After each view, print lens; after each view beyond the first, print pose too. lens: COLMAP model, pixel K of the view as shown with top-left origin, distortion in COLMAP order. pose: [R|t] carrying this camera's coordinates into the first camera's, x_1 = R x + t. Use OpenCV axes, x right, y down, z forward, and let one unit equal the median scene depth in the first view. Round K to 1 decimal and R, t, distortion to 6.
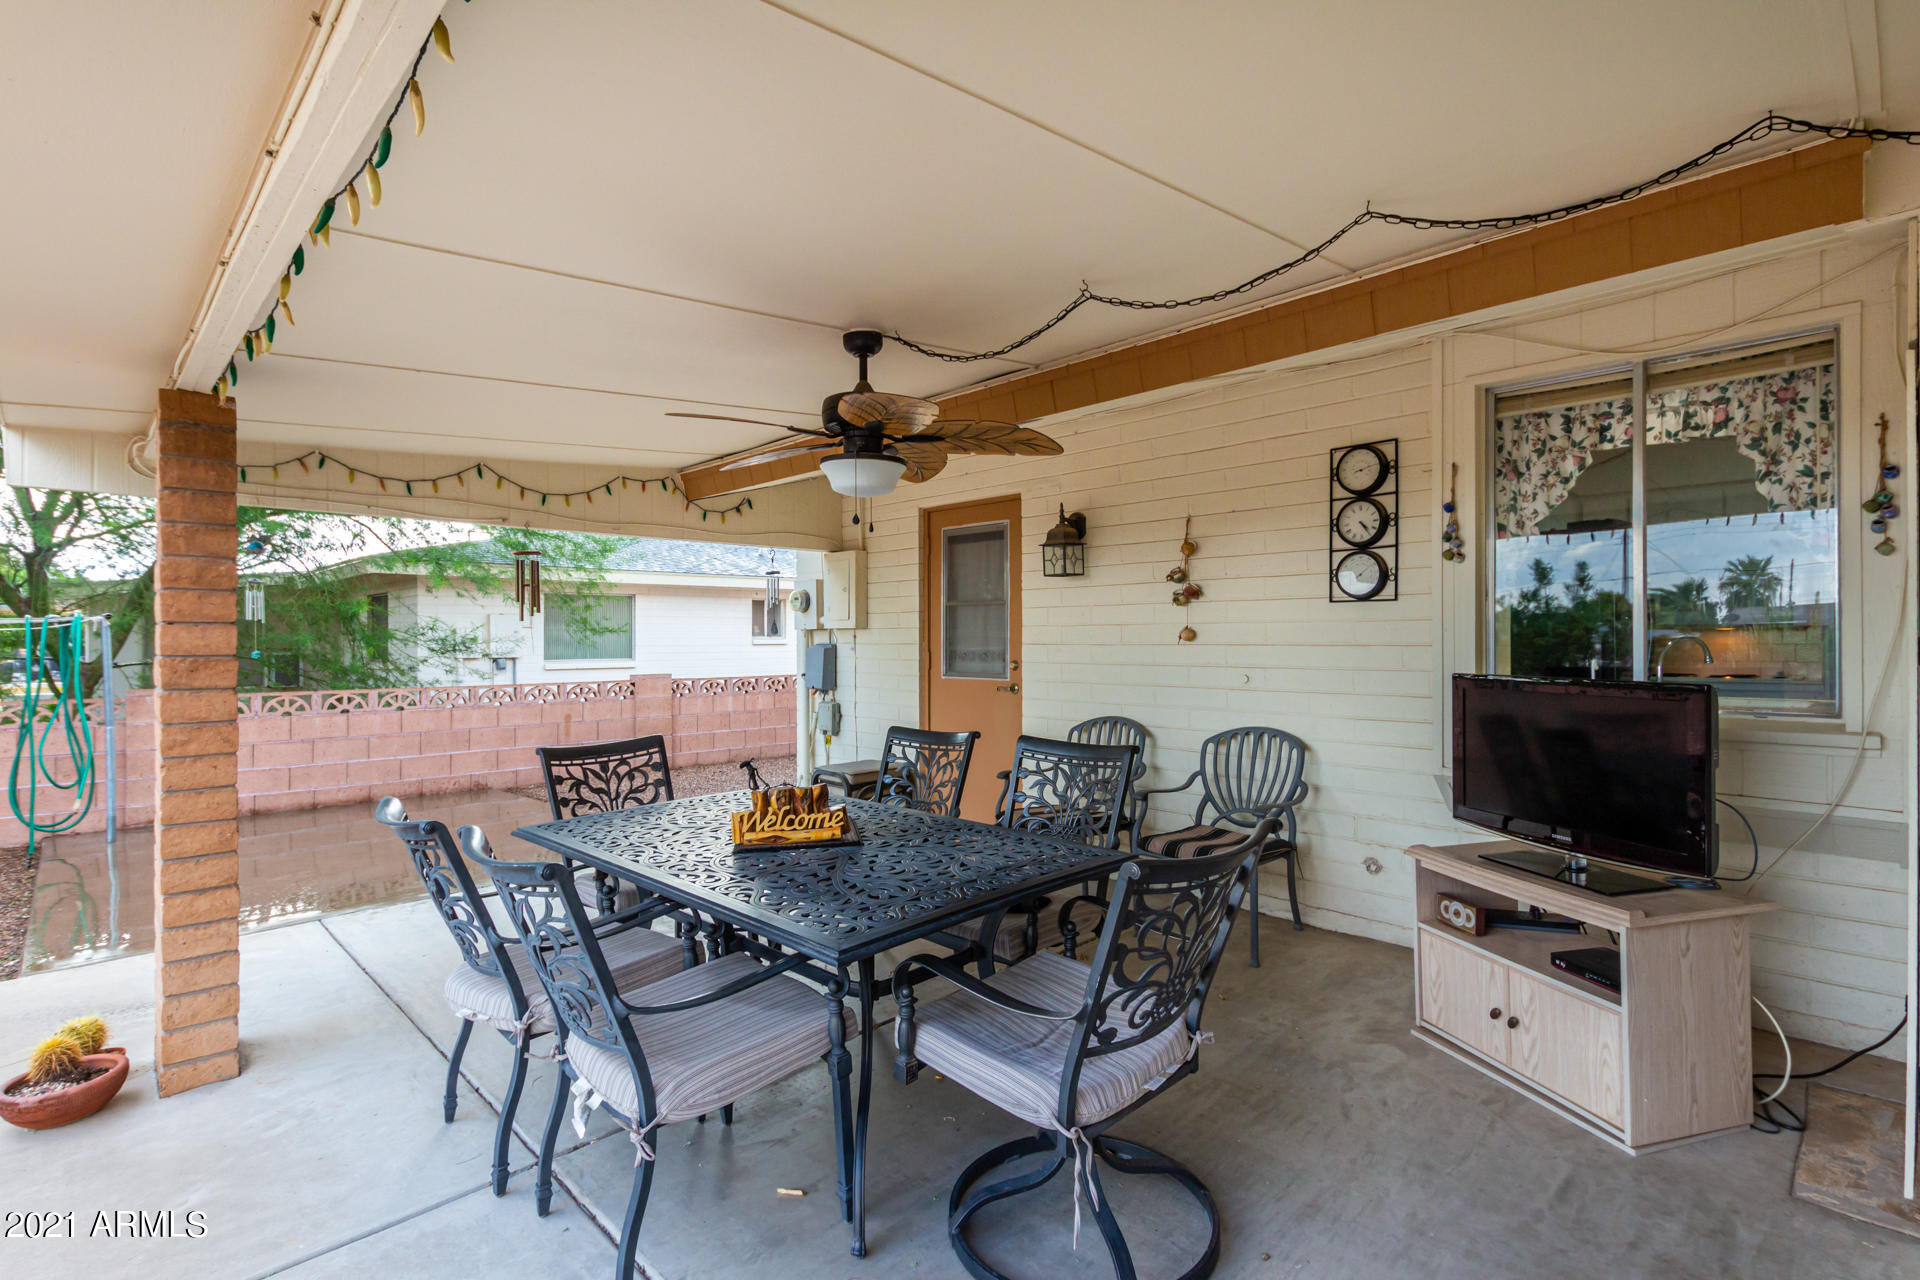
lens RADIAL K [[888.3, 0, 964.2], [0, 888.3, 637.4], [0, 0, 1]] dist [0.005990, -0.000171]
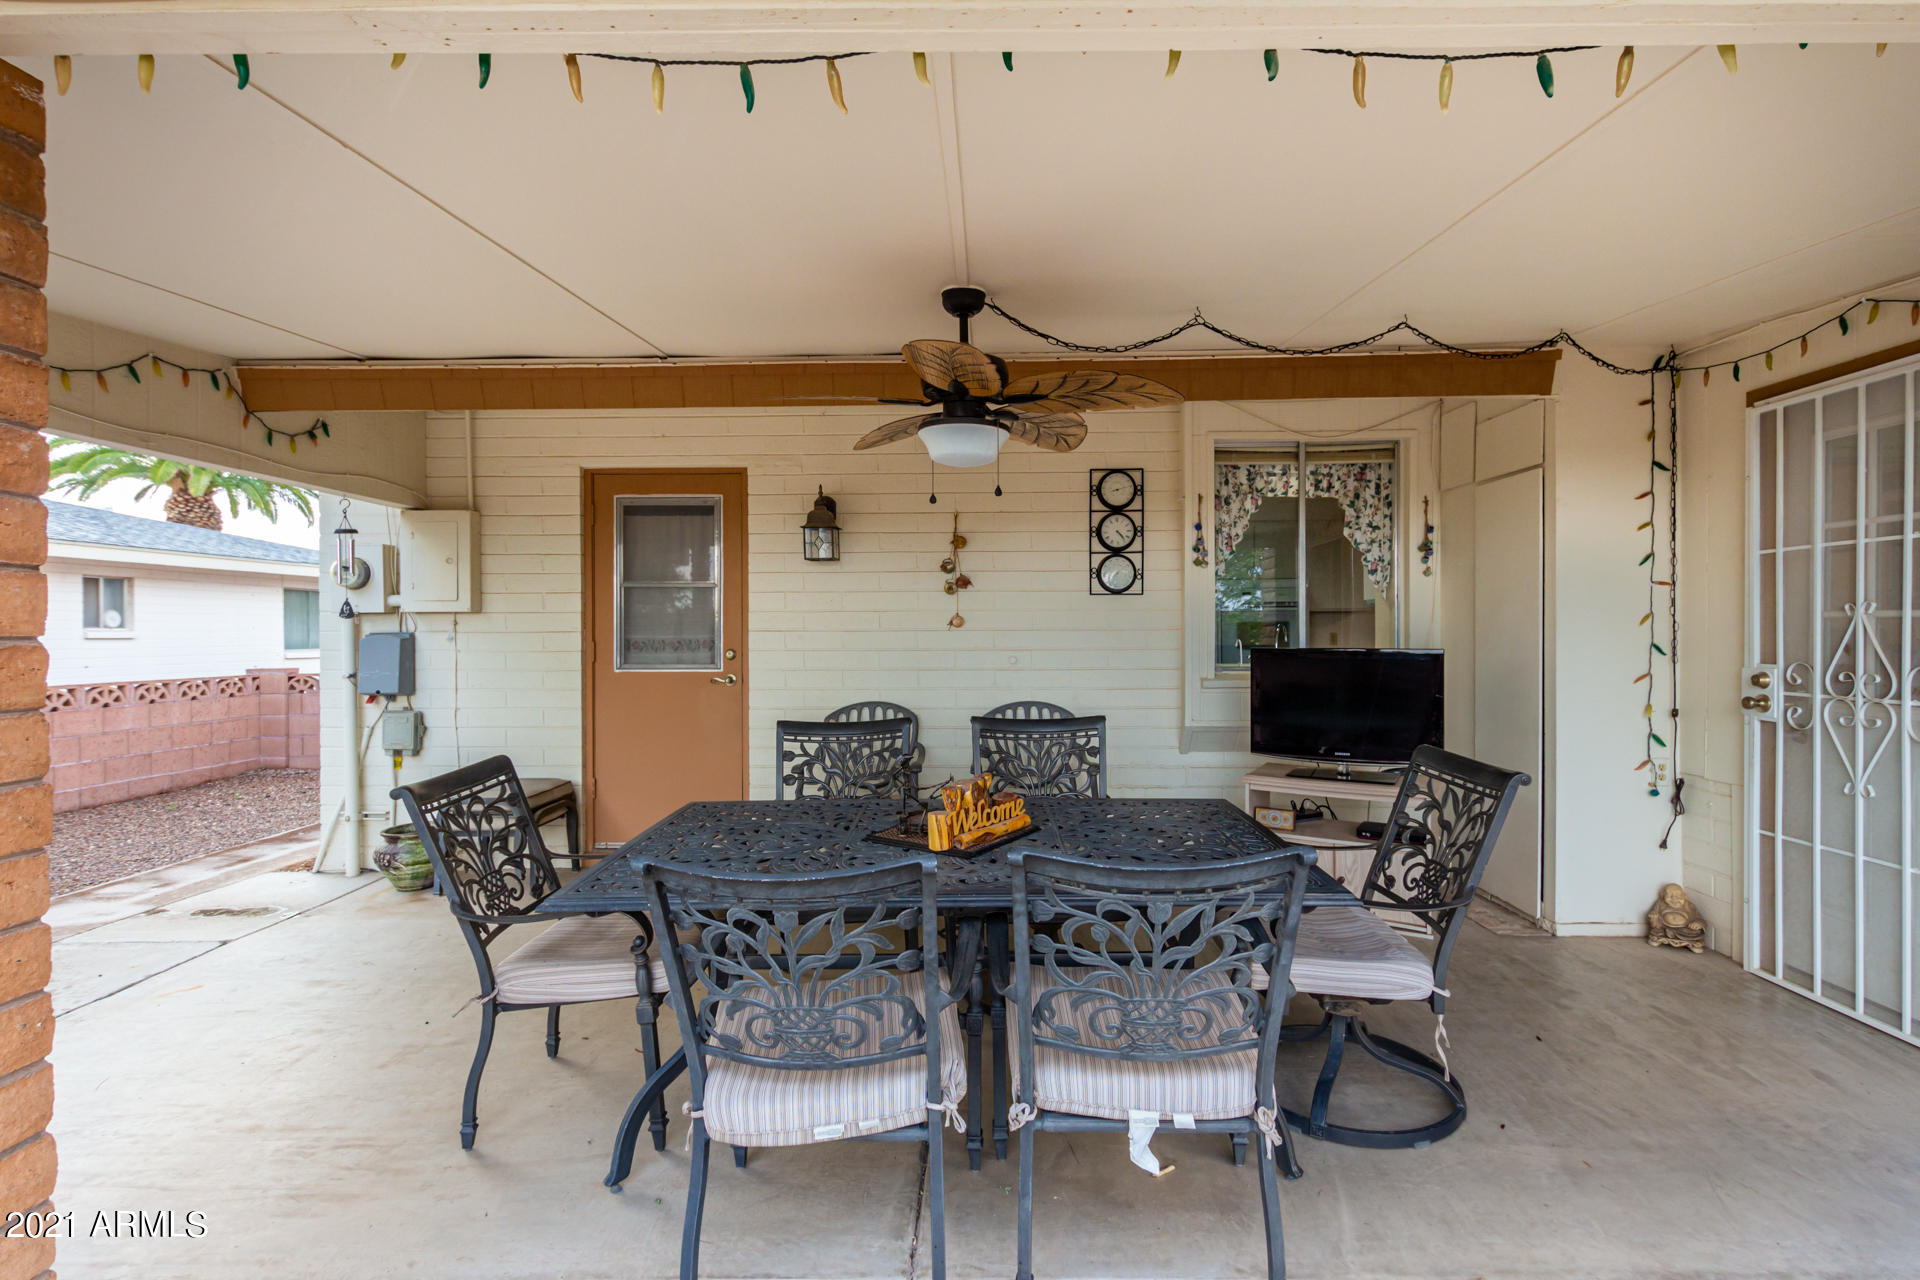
lens RADIAL K [[888.3, 0, 965.9], [0, 888.3, 635.3], [0, 0, 1]] dist [0.005990, -0.000171]
pose [[0.720110, -0.001858, 0.693857, -0.494366], [0.000336, 0.999997, 0.002329, 0.011897], [-0.693860, -0.001444, 0.720109, 0.210481]]
